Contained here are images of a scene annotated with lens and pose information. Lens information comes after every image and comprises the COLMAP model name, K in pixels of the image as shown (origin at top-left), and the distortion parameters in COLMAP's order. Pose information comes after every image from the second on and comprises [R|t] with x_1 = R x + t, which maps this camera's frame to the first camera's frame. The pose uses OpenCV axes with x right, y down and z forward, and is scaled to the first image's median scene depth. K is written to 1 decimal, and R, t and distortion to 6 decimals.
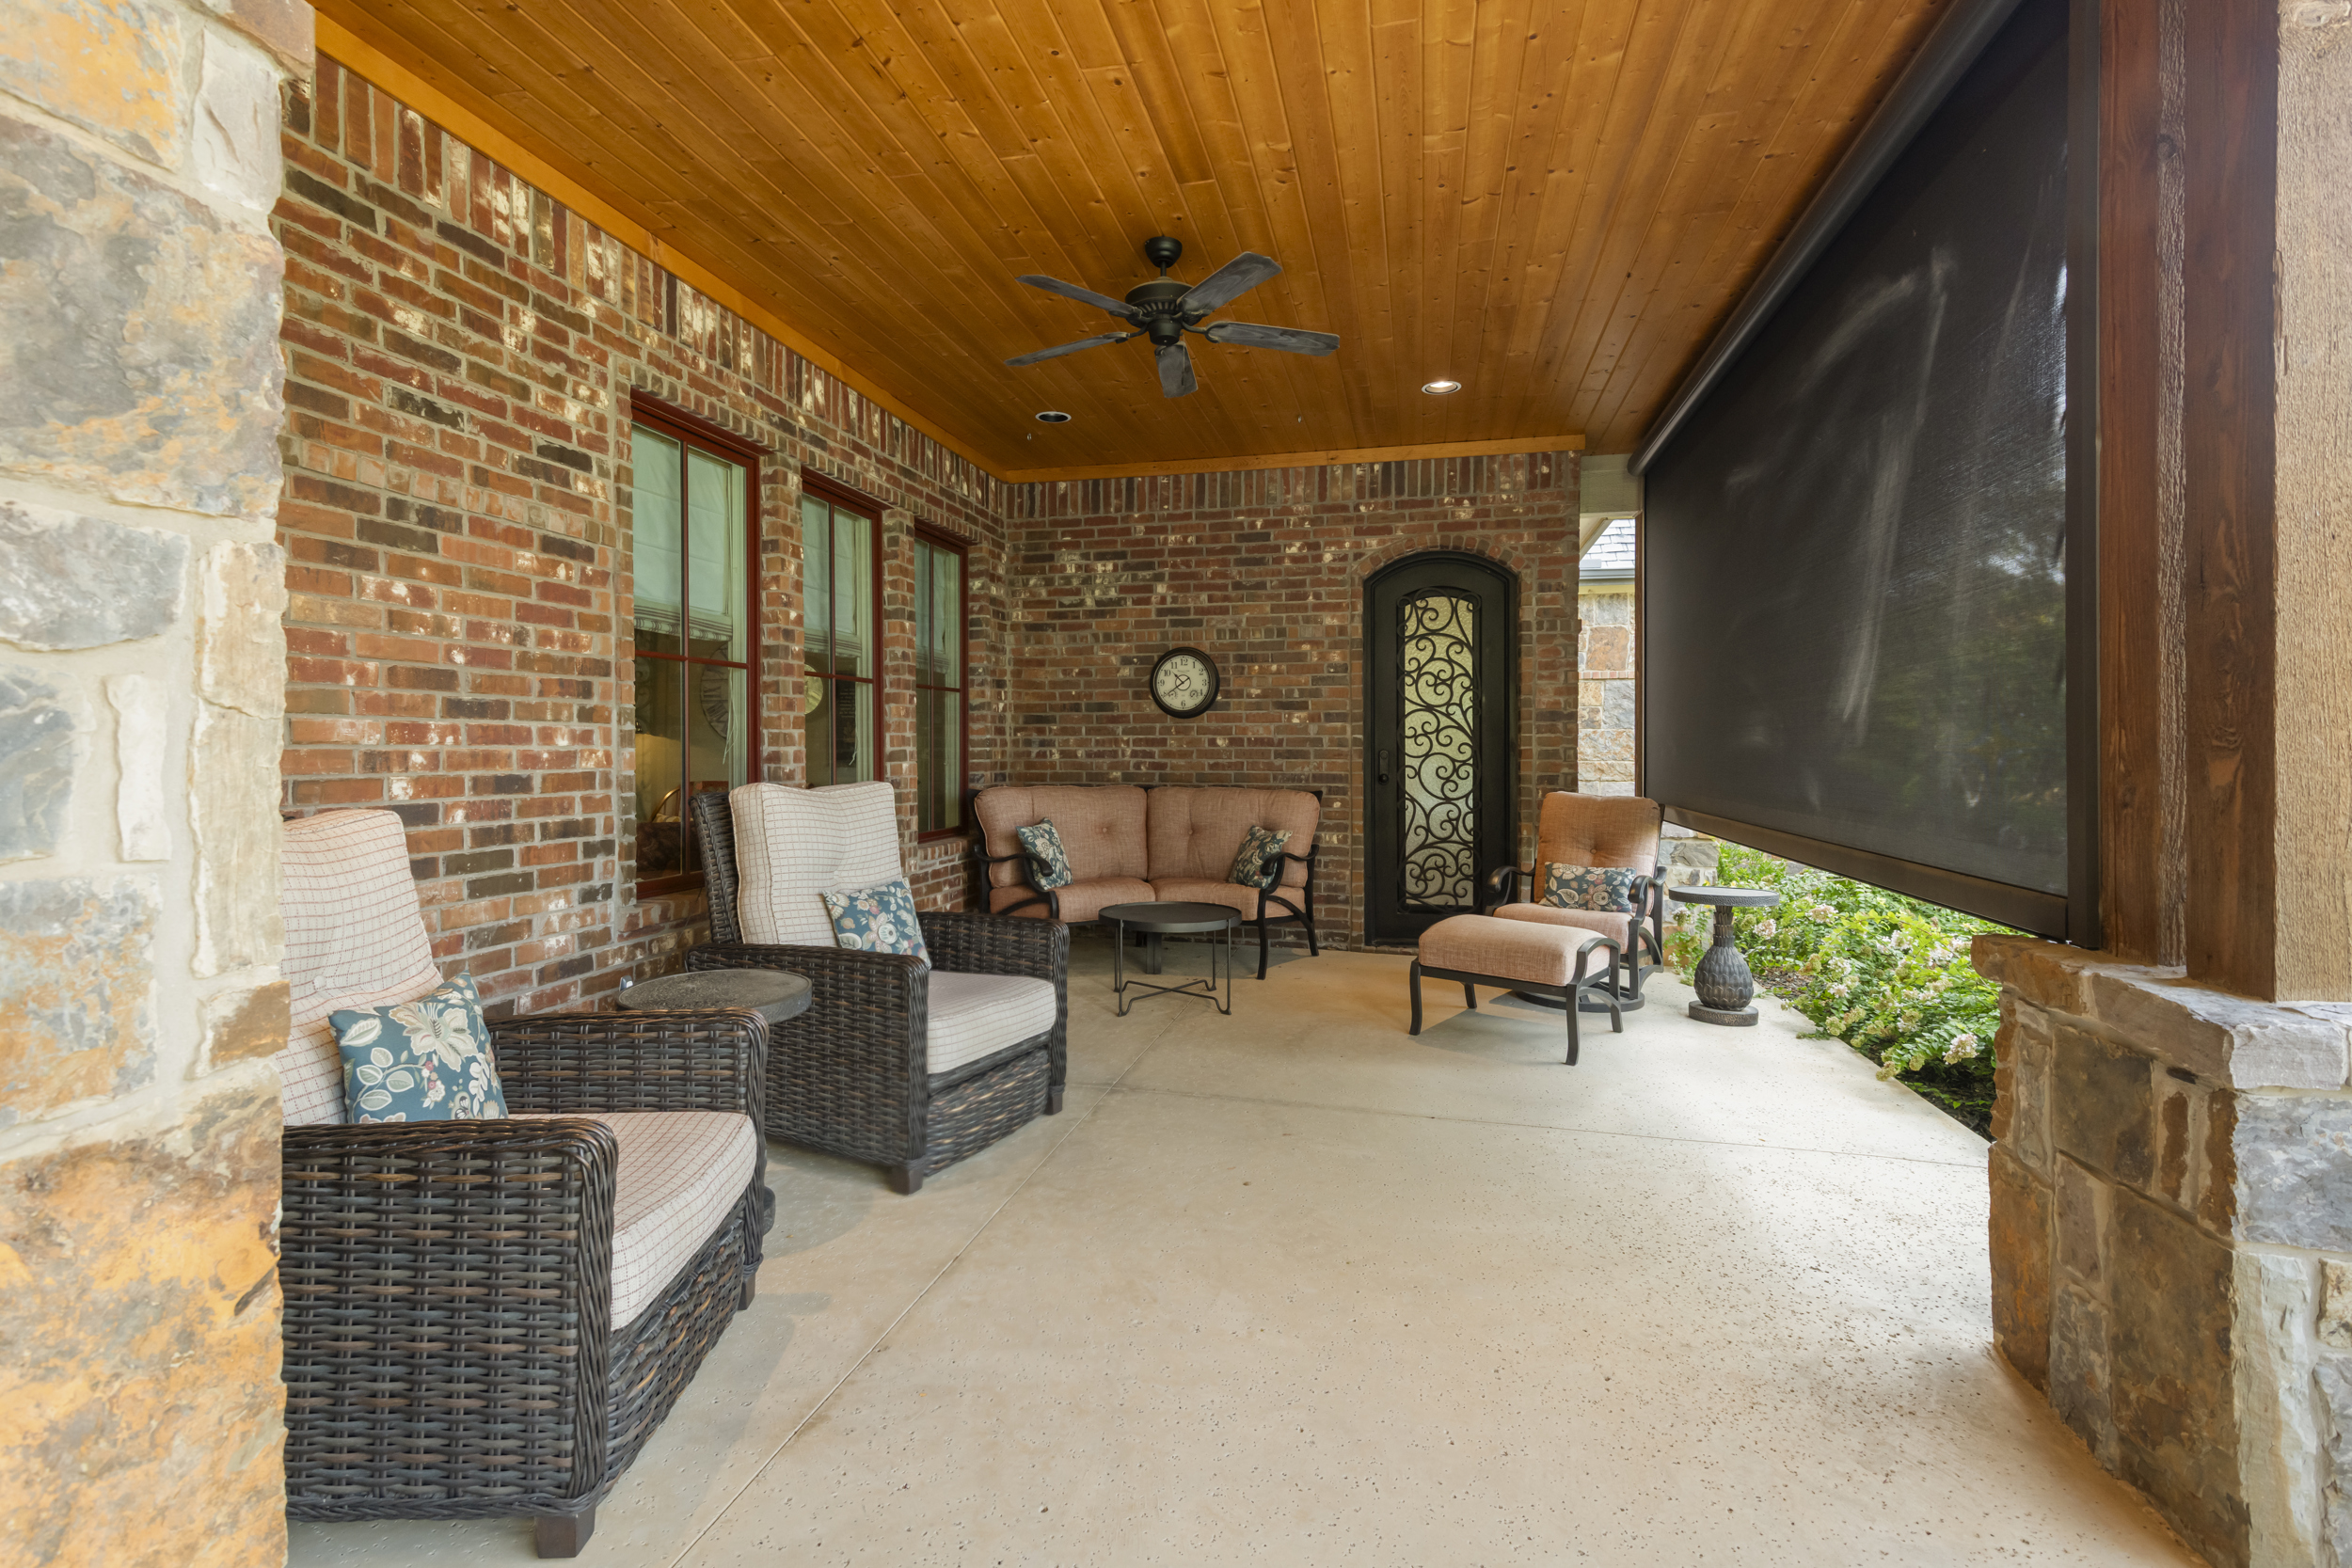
lens RADIAL K [[1080.3, 0, 1177.8], [0, 1080.3, 765.2], [0, 0, 1]] dist [0.000334, -0.000630]
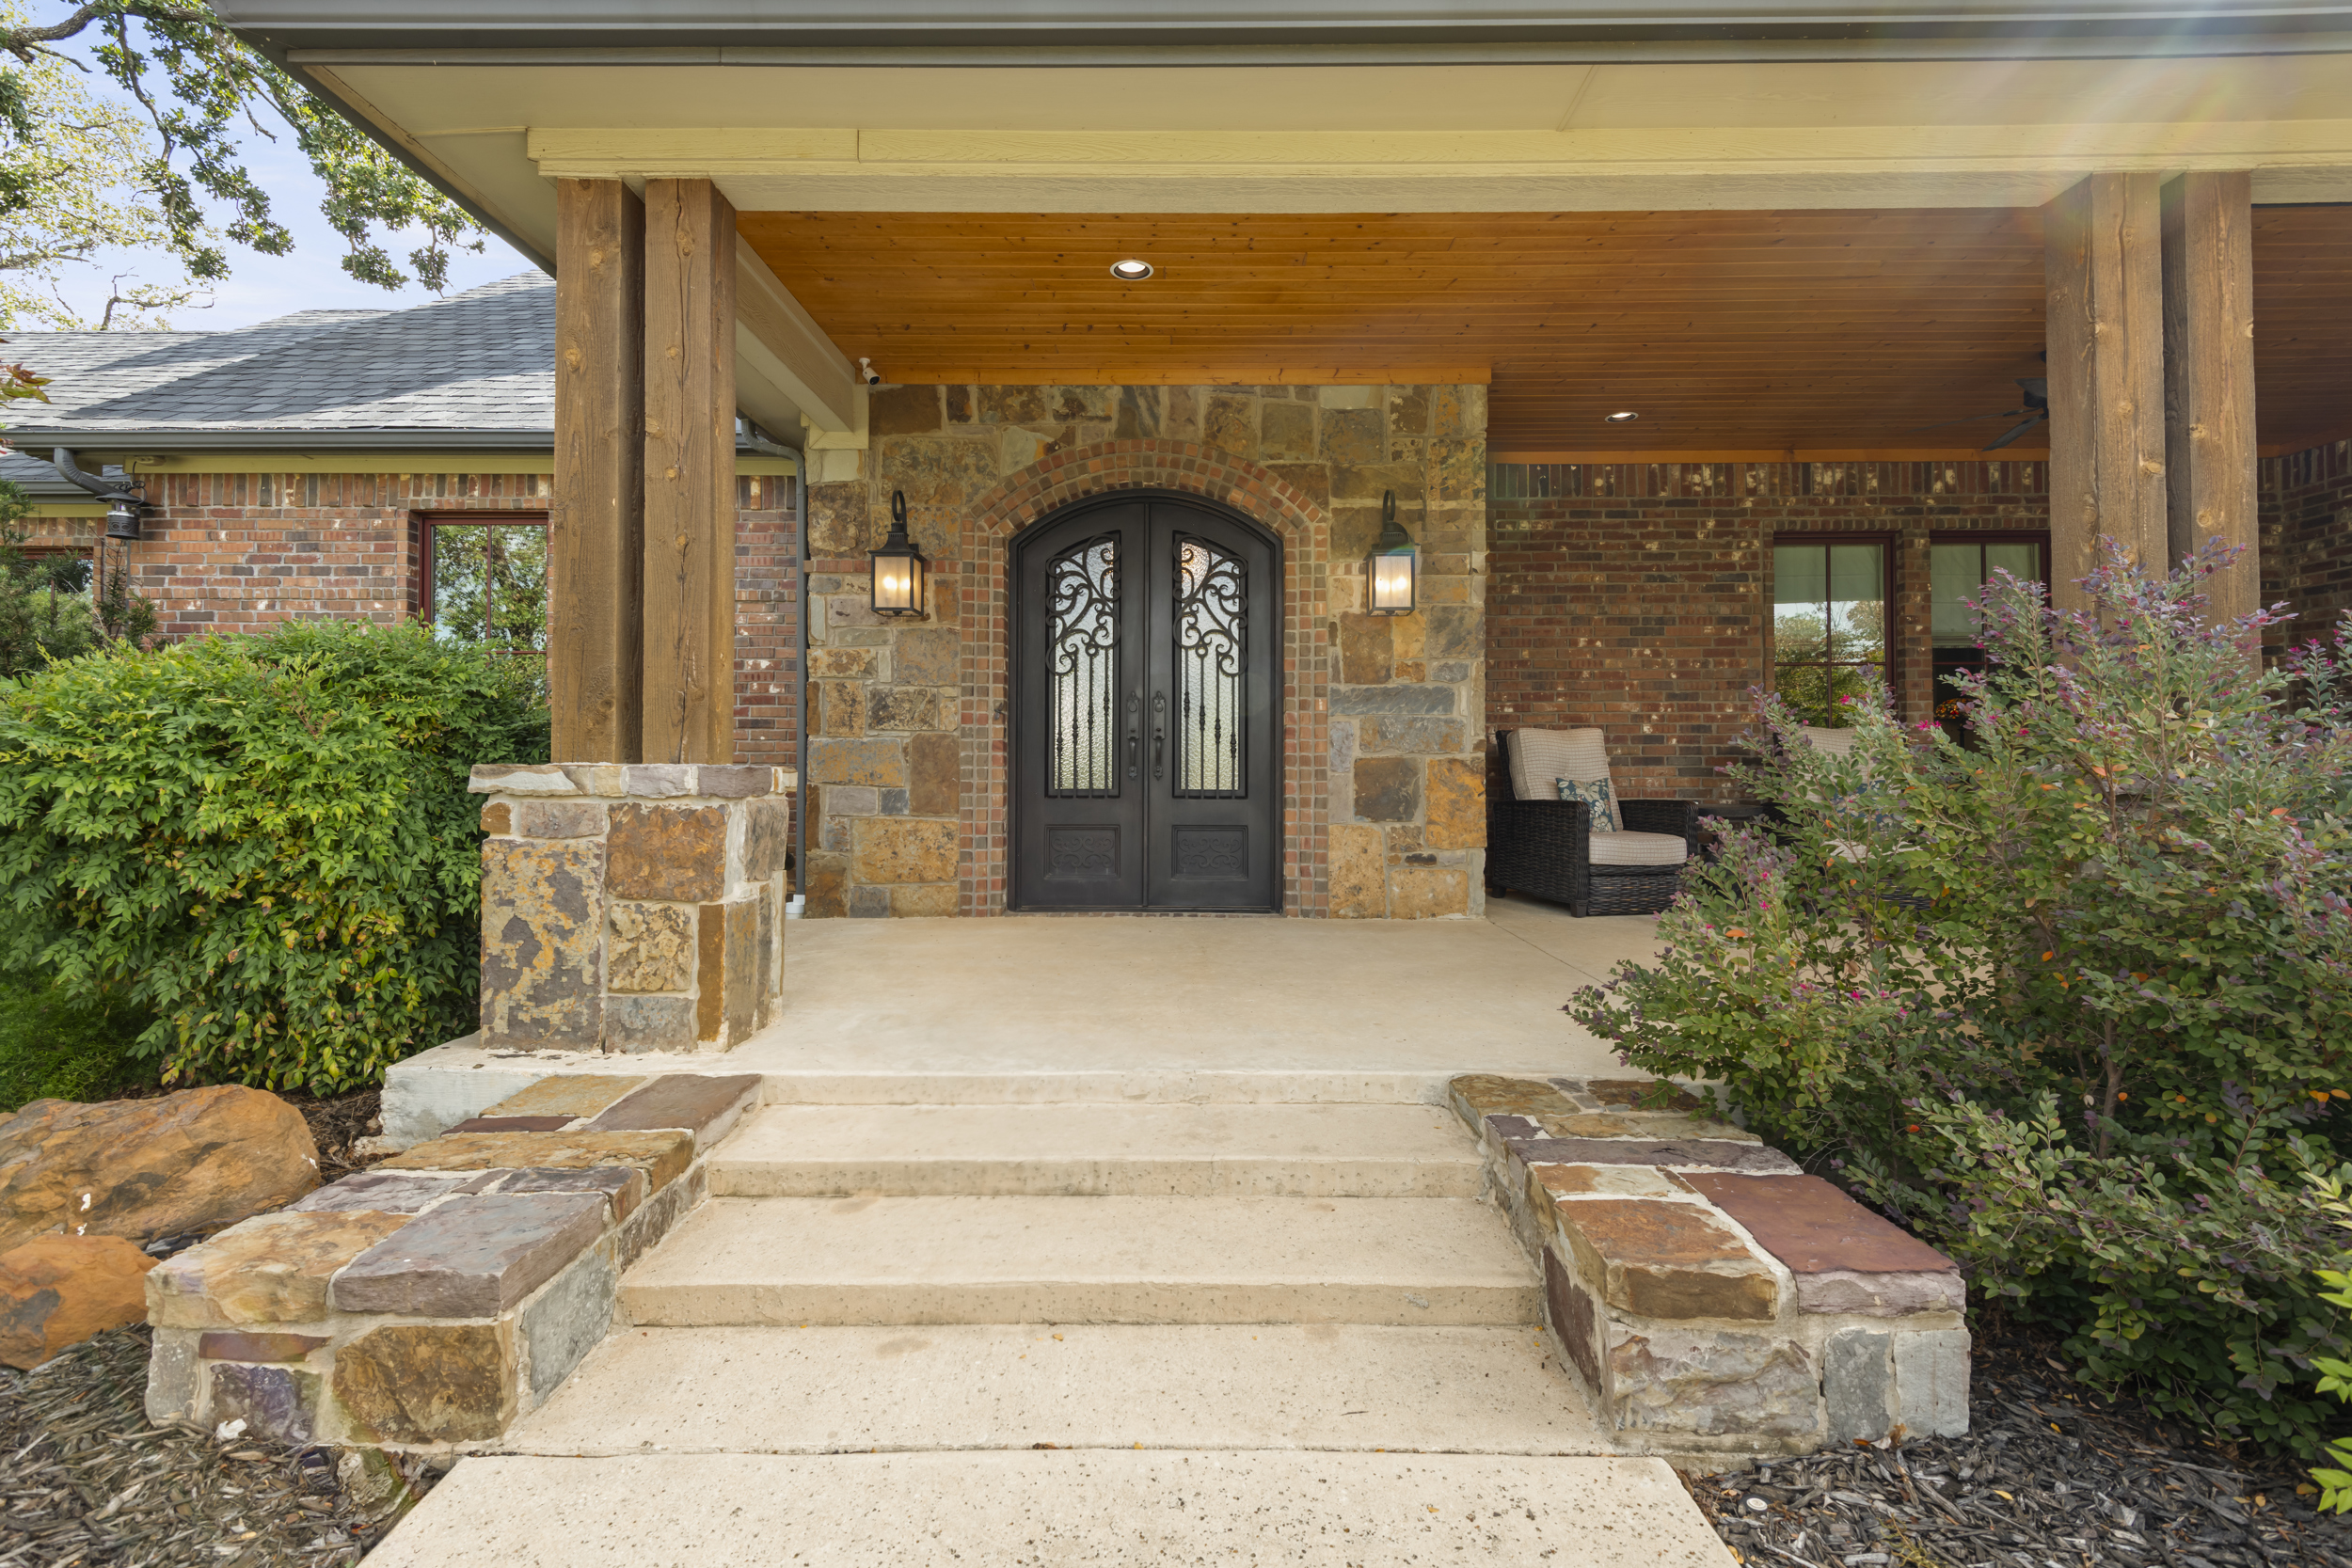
lens RADIAL K [[1080.3, 0, 1177.8], [0, 1080.3, 765.2], [0, 0, 1]] dist [0.000334, -0.000630]
pose [[0.211677, 0.001705, -0.977338, 1.306607], [-0.011437, 0.999934, -0.000733, 0.102759], [0.977273, 0.011333, 0.211683, -0.534967]]
